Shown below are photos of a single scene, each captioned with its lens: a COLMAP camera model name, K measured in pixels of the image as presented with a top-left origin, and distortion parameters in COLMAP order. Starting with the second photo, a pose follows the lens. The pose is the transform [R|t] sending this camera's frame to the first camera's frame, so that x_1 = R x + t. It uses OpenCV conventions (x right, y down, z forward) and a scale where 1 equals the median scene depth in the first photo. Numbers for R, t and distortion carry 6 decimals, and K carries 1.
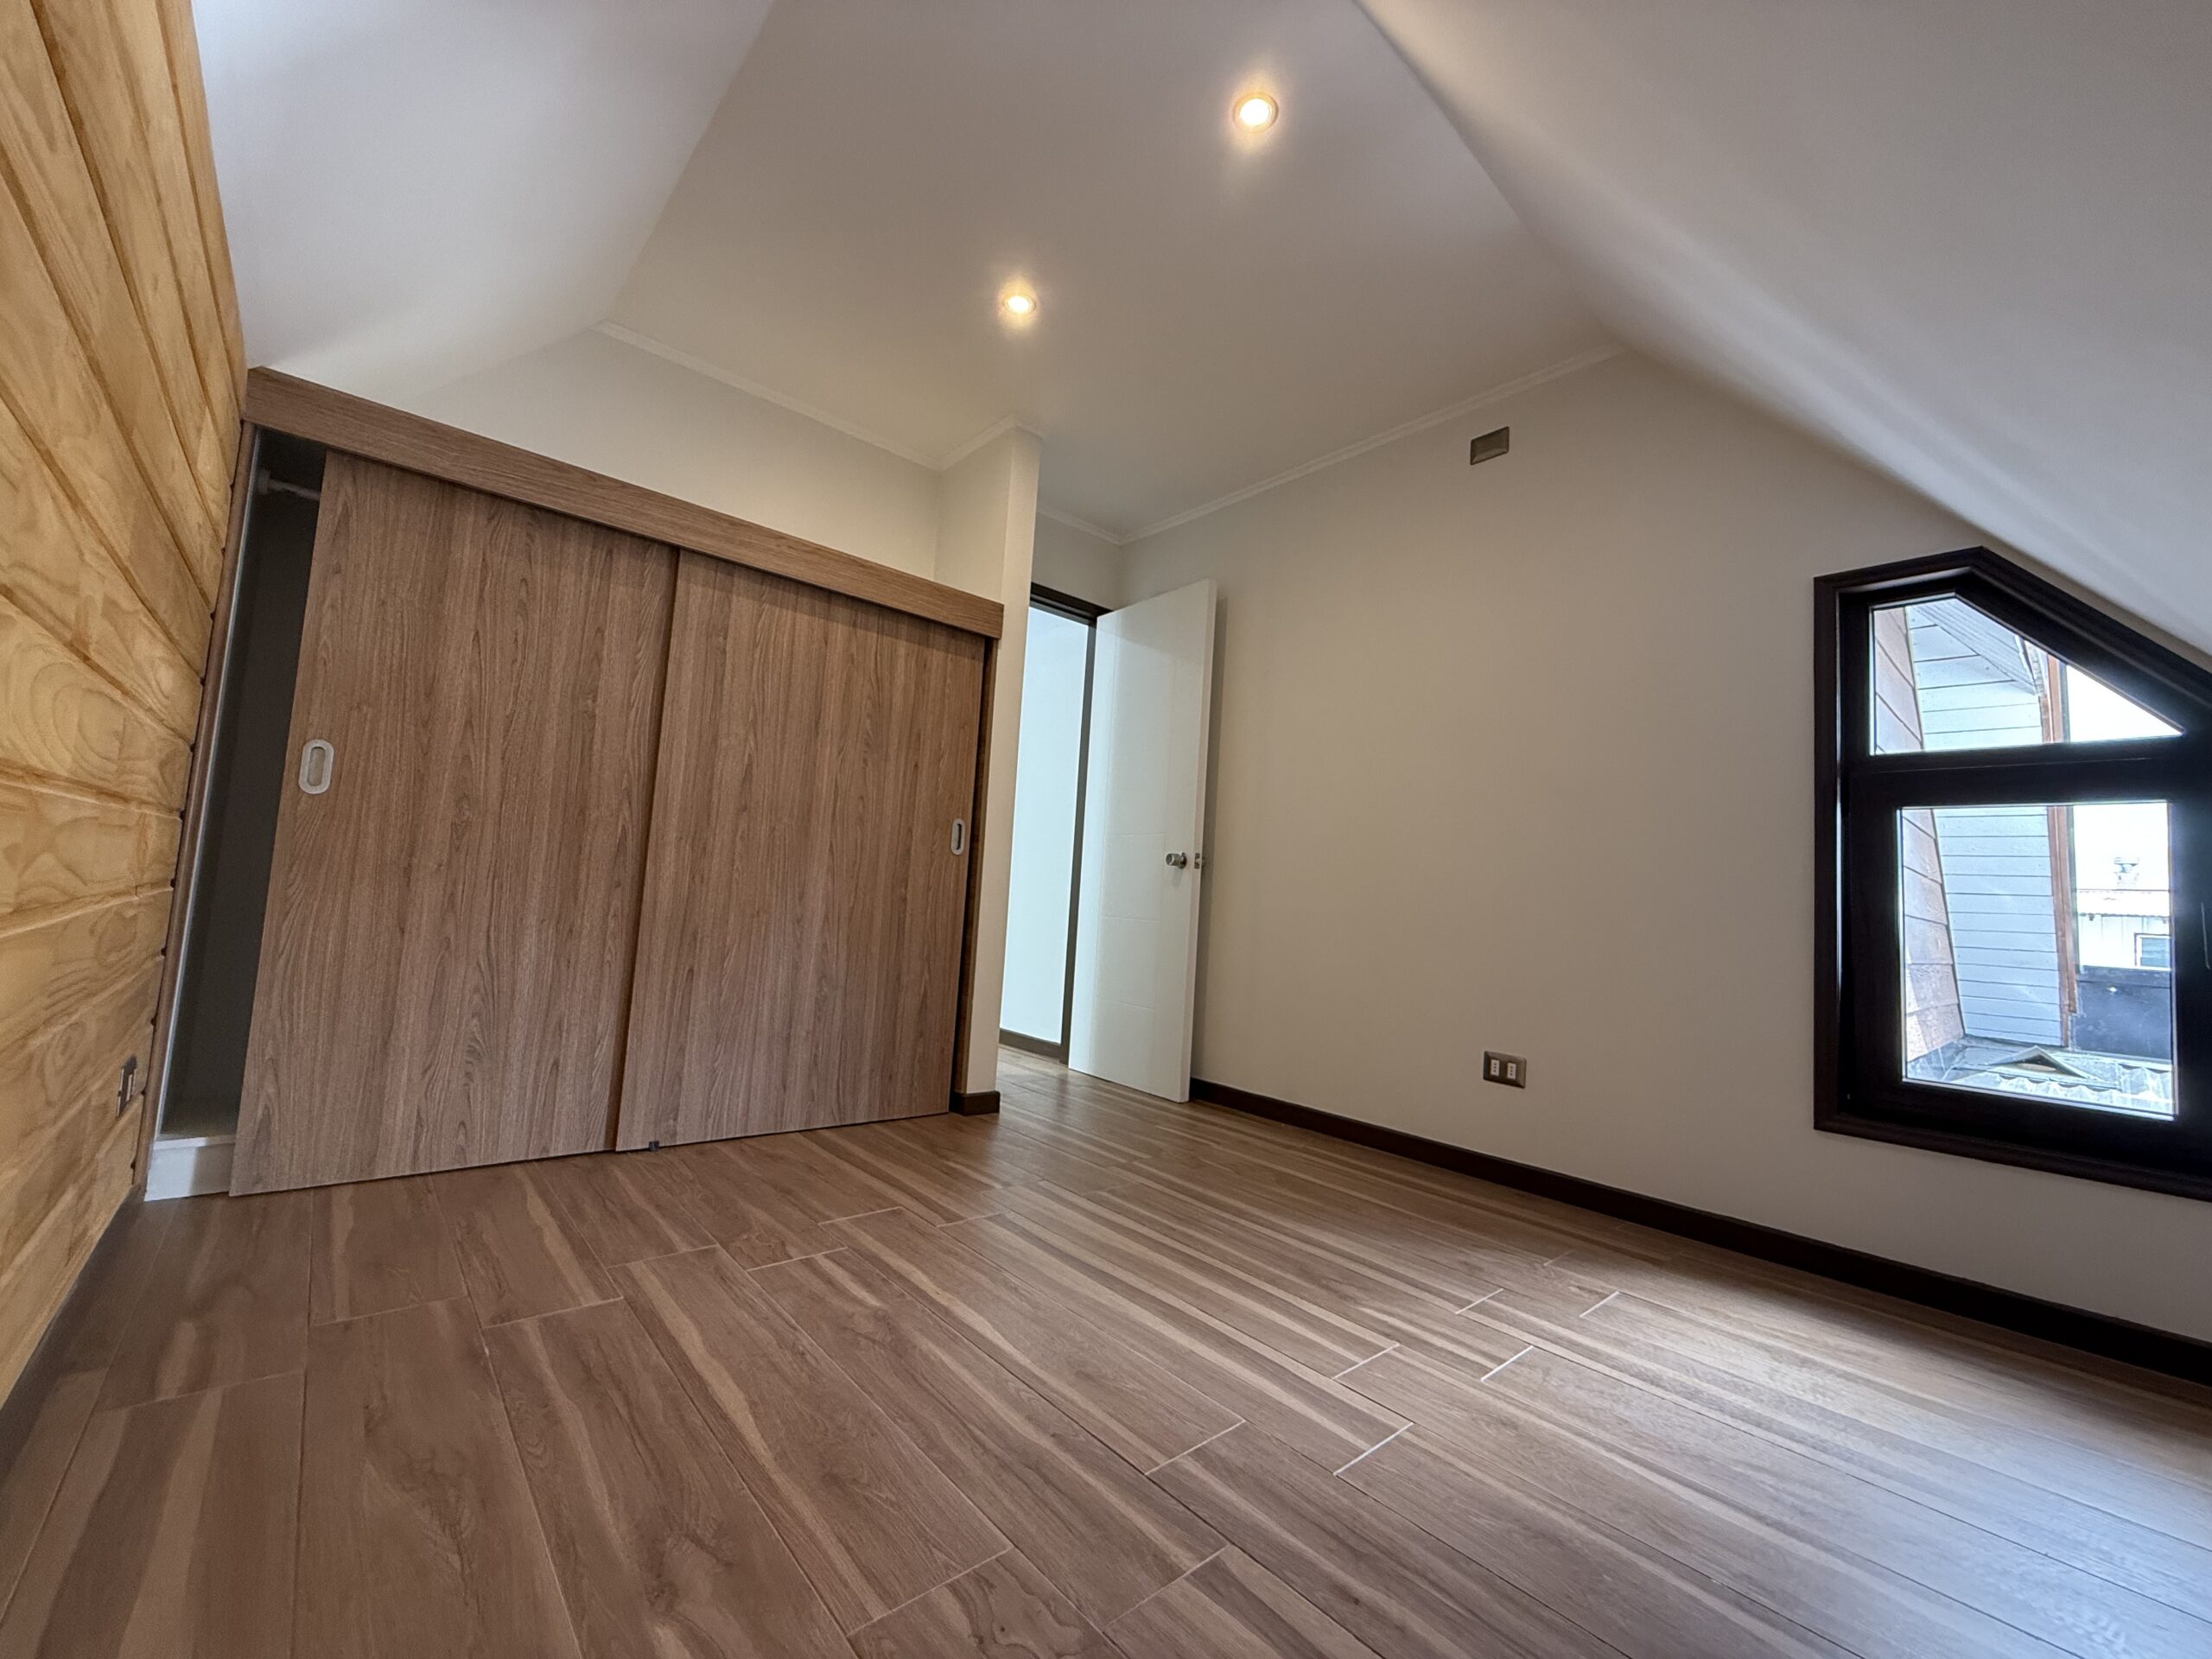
lens RADIAL K [[881.5, 0, 1099.0], [0, 881.5, 831.7], [0, 0, 1]] dist [-0.001212, 0.000002]
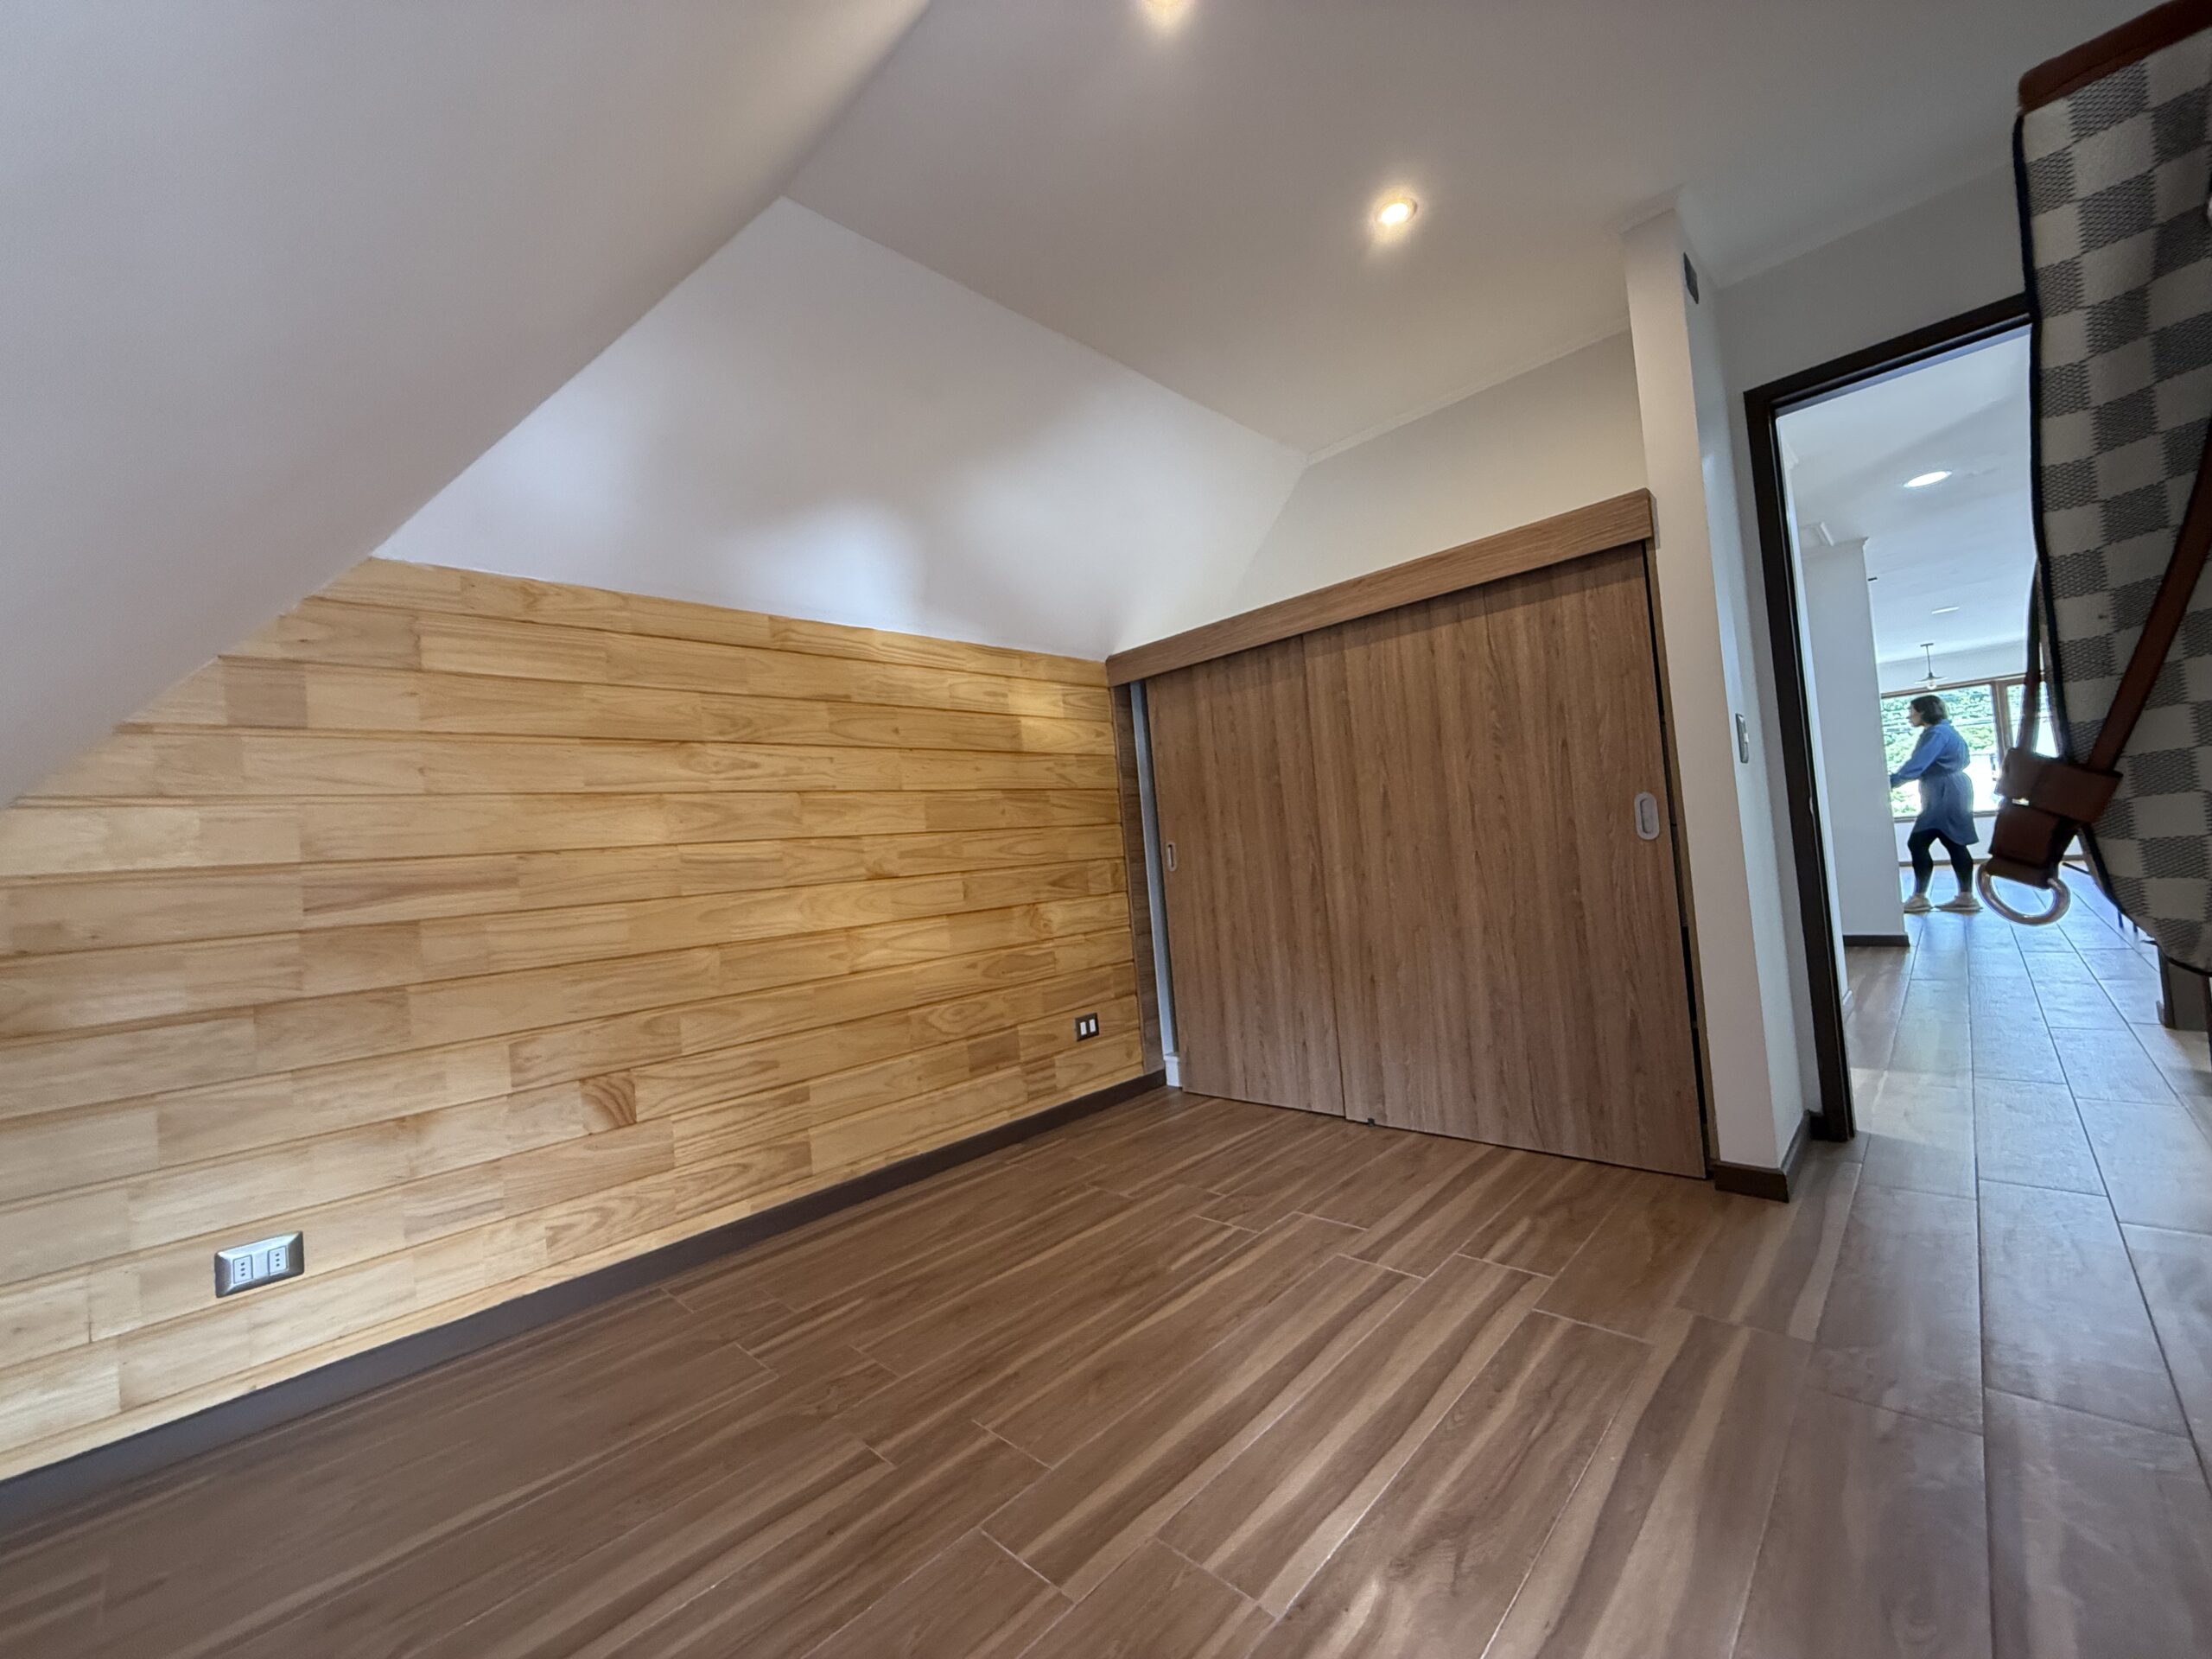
lens RADIAL K [[881.5, 0, 1099.0], [0, 881.5, 831.7], [0, 0, 1]] dist [-0.001212, 0.000002]
pose [[0.067653, -0.100374, -0.992647, 0.837598], [0.169607, 0.981602, -0.087698, 0.007846], [0.983187, -0.162427, 0.083433, 0.697888]]
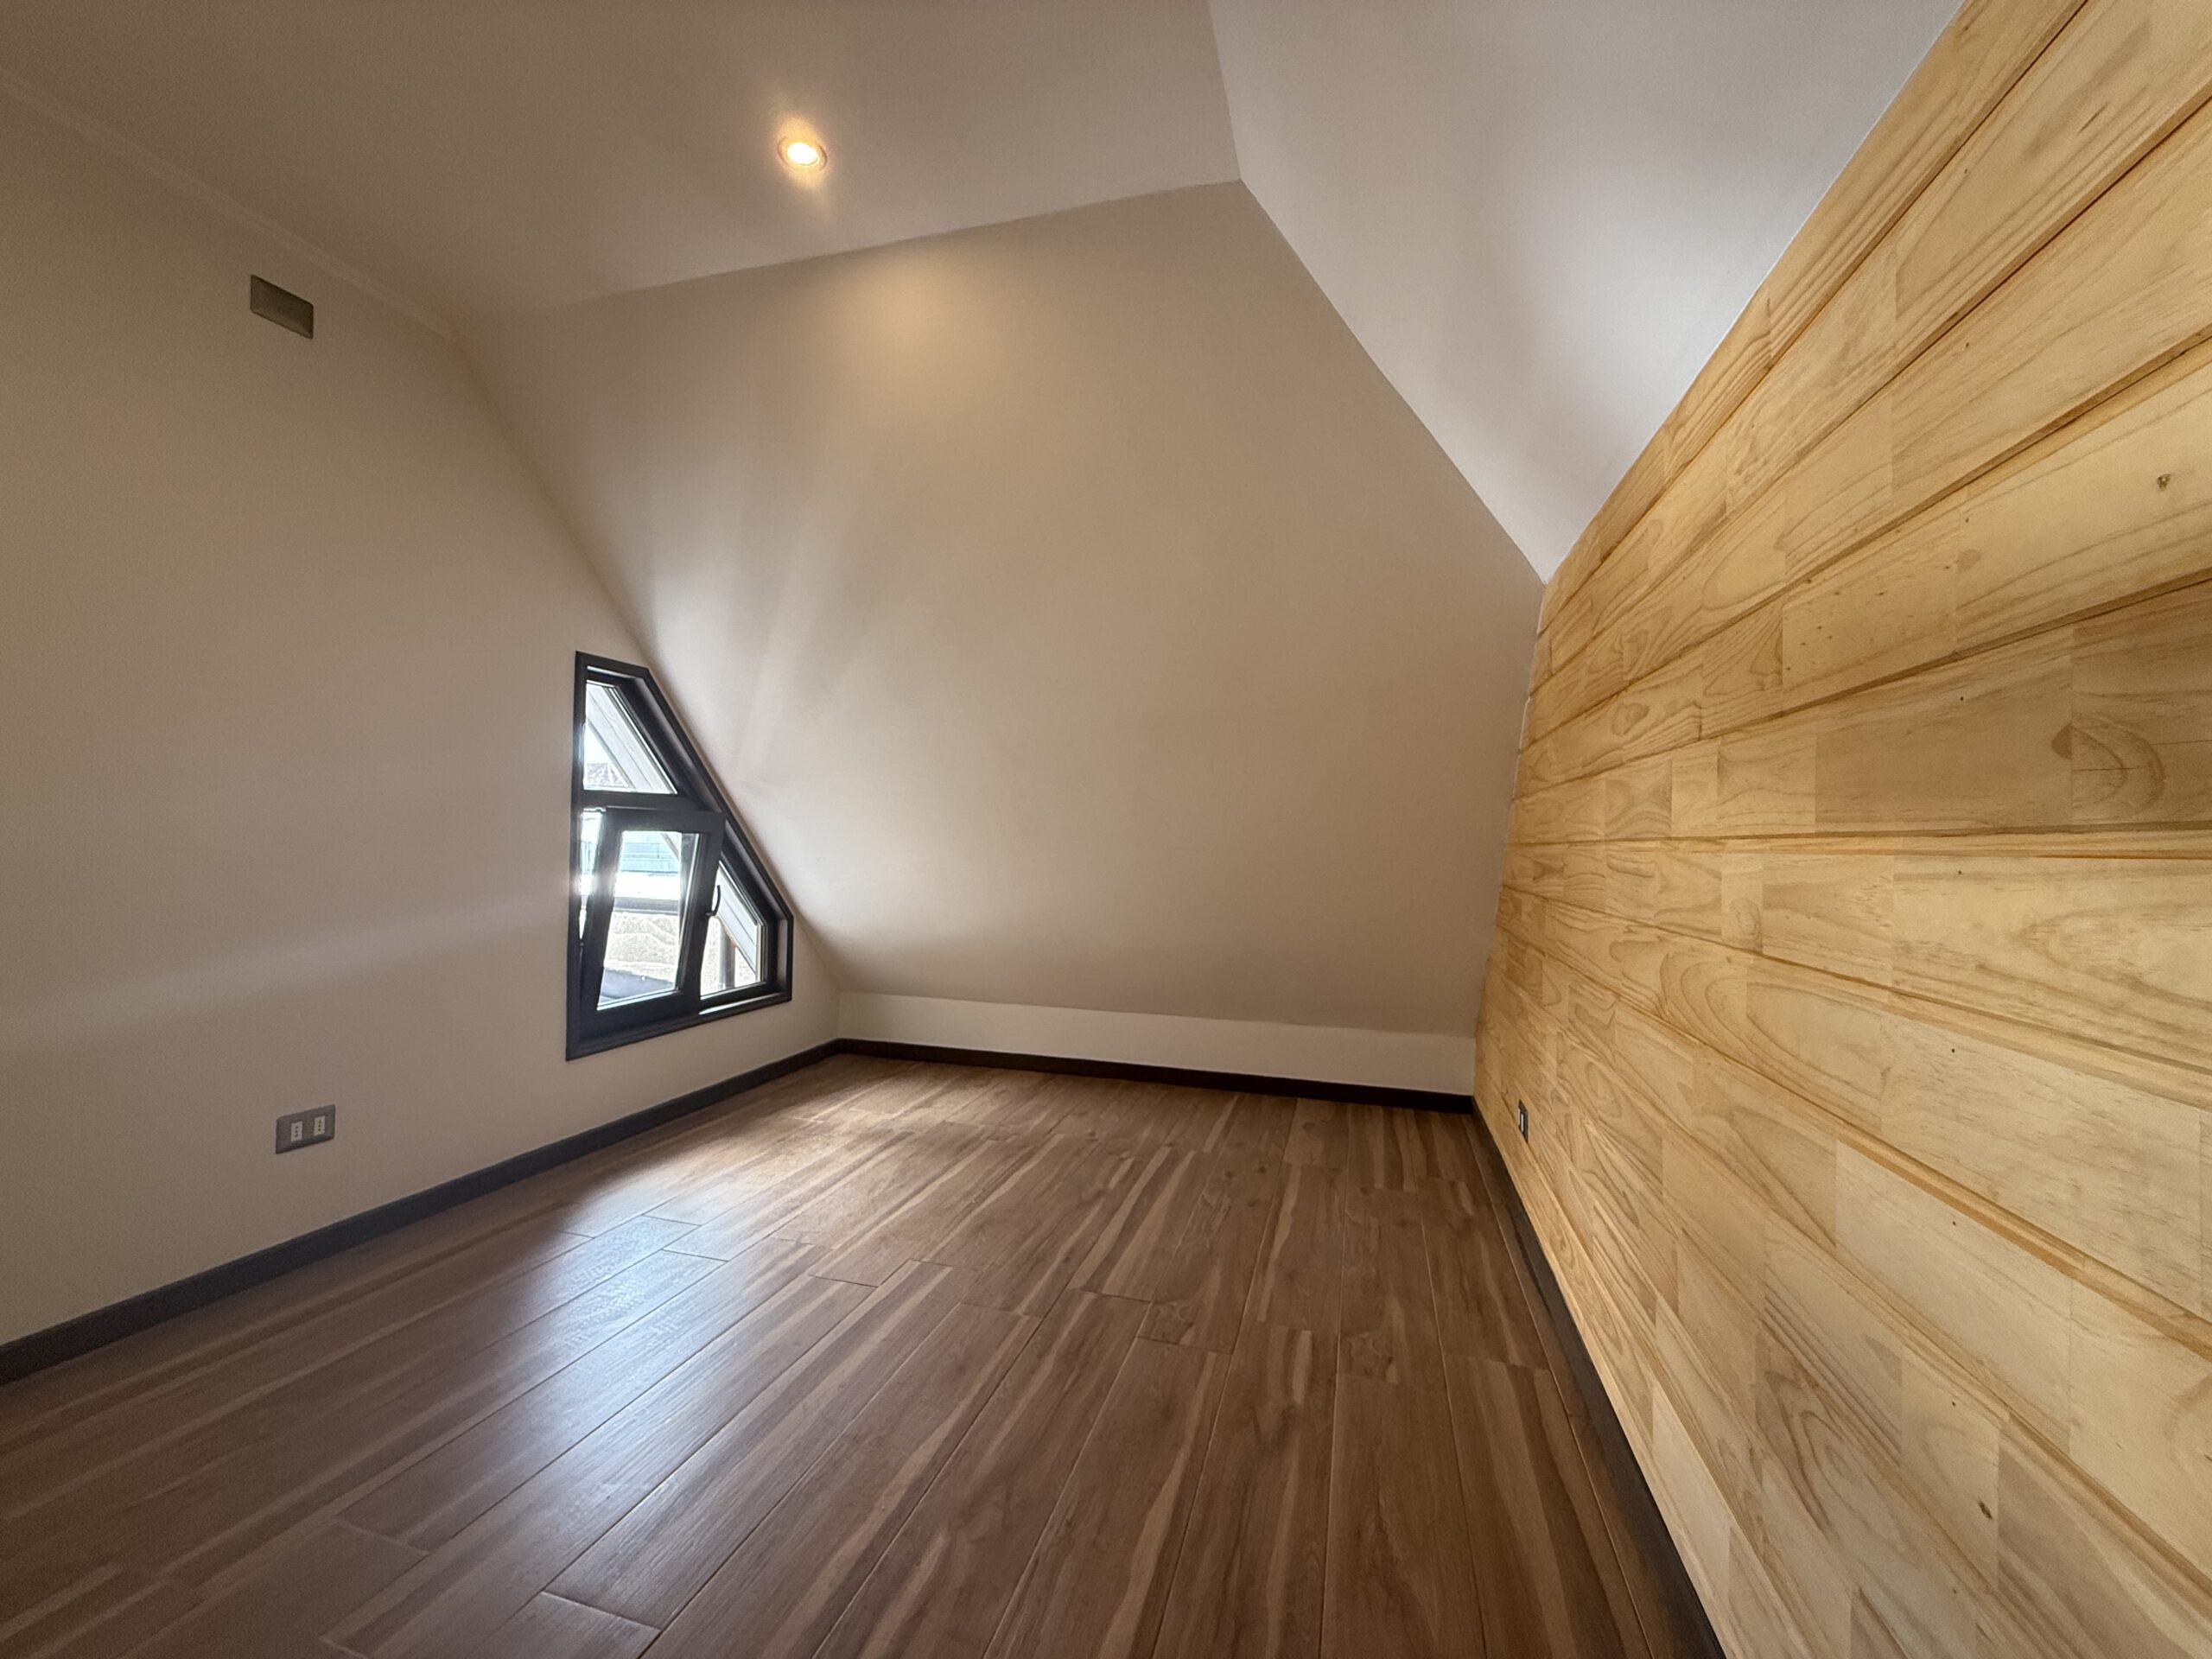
lens RADIAL K [[881.5, 0, 1099.0], [0, 881.5, 831.7], [0, 0, 1]] dist [-0.001212, 0.000002]
pose [[-0.527370, -0.064329, 0.847197, -0.787460], [-0.118943, 0.992900, 0.001352, -0.122332], [-0.841269, -0.100055, -0.531277, 1.088604]]
